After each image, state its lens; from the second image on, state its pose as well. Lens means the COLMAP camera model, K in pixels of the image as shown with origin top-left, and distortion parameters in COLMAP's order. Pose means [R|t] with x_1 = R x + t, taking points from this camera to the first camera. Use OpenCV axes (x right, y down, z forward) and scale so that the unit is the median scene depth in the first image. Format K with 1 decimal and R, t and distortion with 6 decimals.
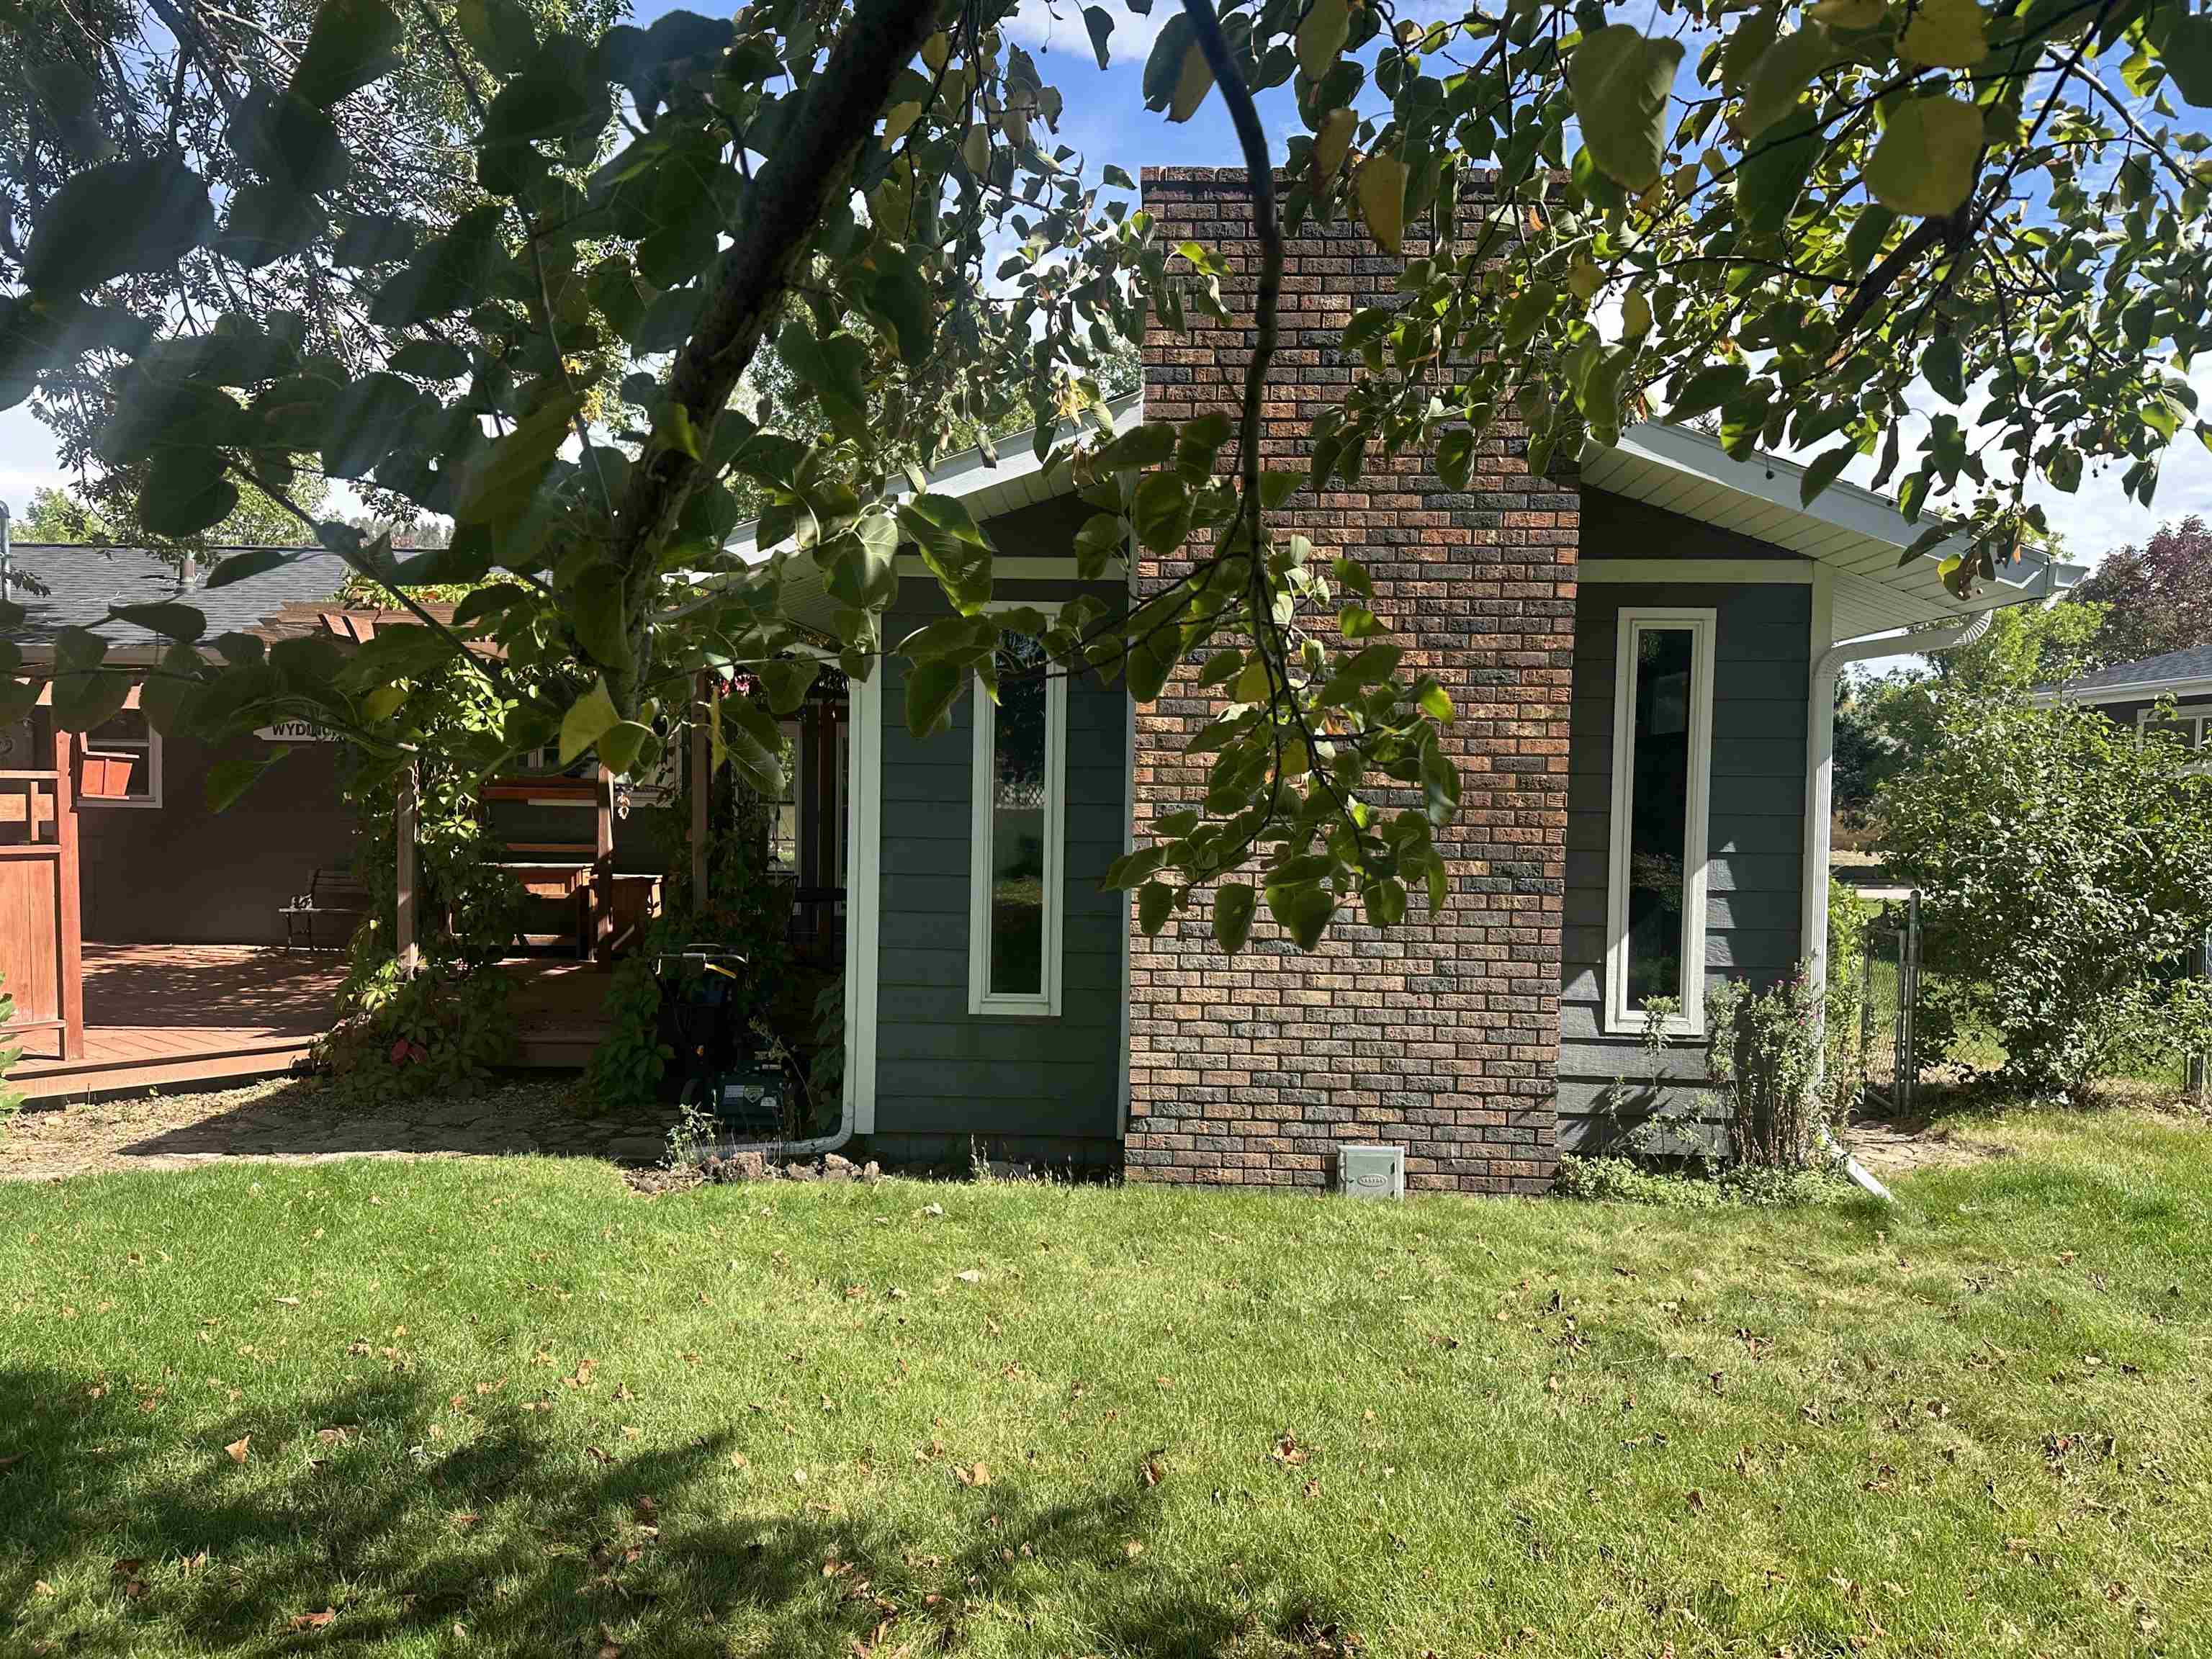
lens RADIAL K [[1533.2, 0, 1120.6], [0, 1533.2, 827.4], [0, 0, 1]] dist [0.068691, -0.083063]
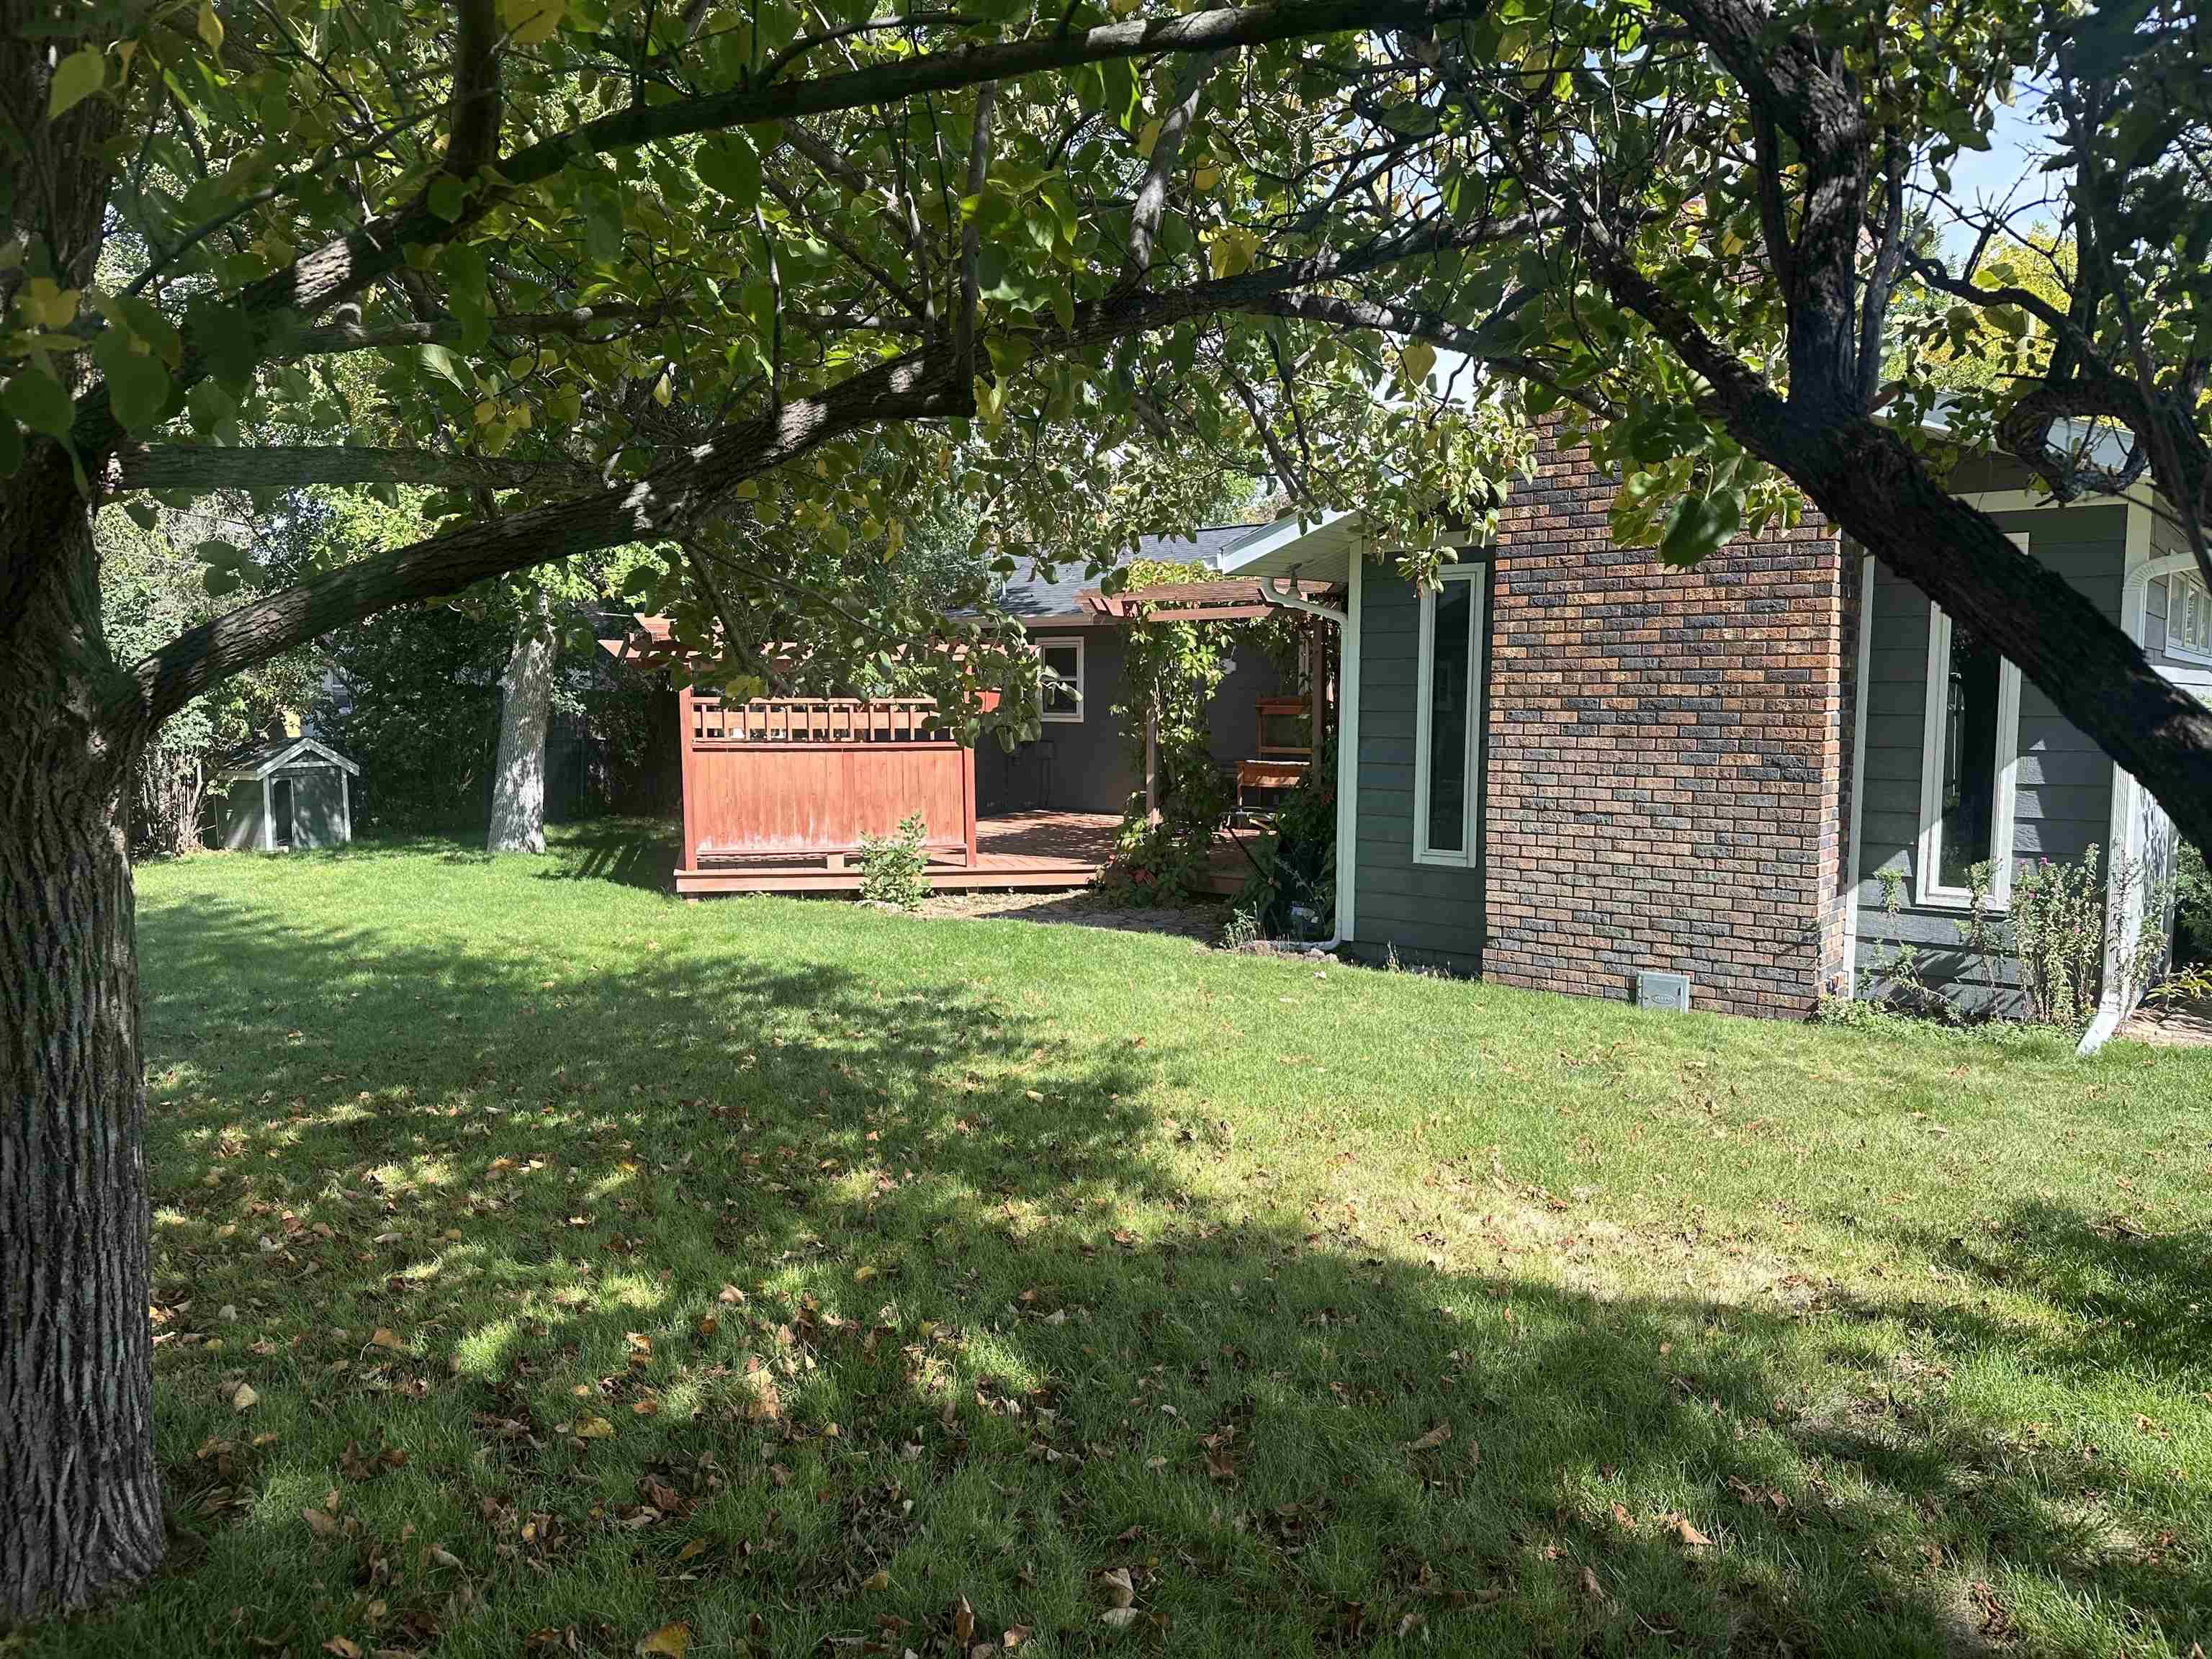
lens RADIAL K [[1533.2, 0, 1095.3], [0, 1533.2, 833.5], [0, 0, 1]] dist [0.068691, -0.083063]
pose [[0.800966, 0.039470, -0.597407, 0.550116], [-0.002294, 0.998020, 0.062862, 0.007952], [0.598705, -0.048980, 0.799470, -0.324852]]
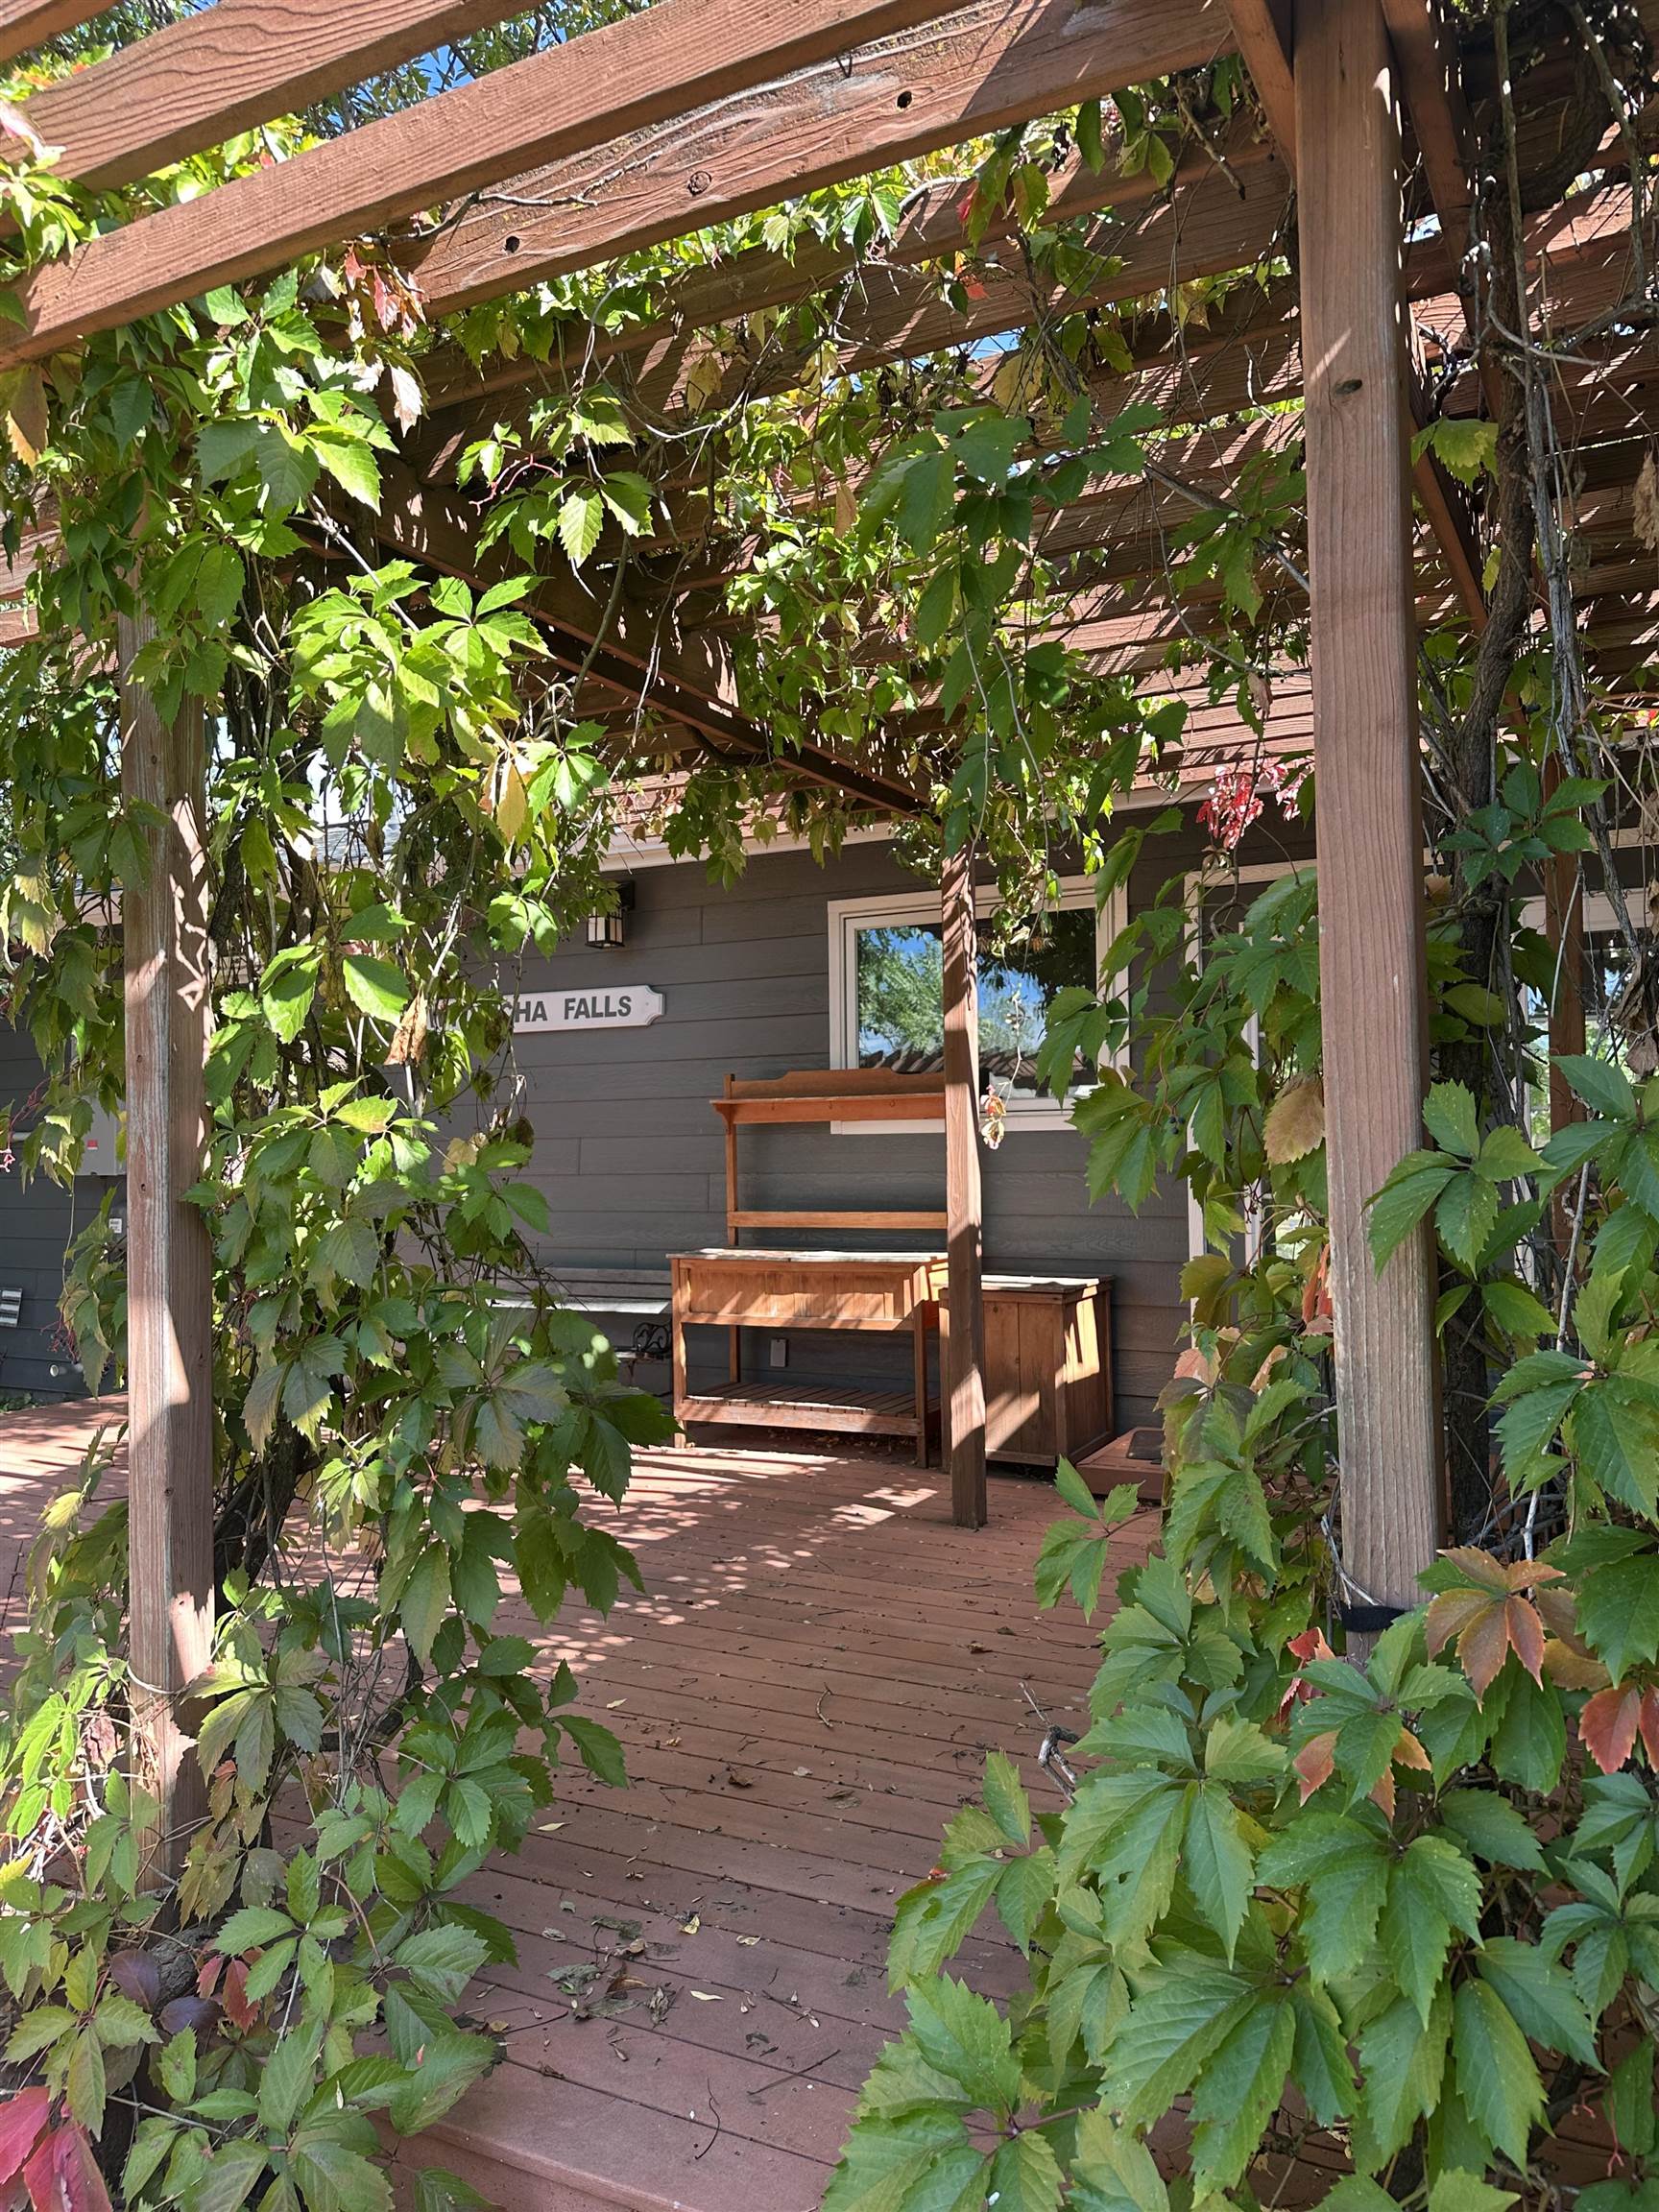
lens RADIAL K [[1533.2, 0, 814.6], [0, 1533.2, 1101.4], [0, 0, 1]] dist [0.068691, -0.083063]
pose [[0.890793, -0.039572, -0.452683, -0.333328], [0.006429, 0.997199, -0.074521, 0.024132], [0.454364, 0.063473, 0.888552, 1.126310]]
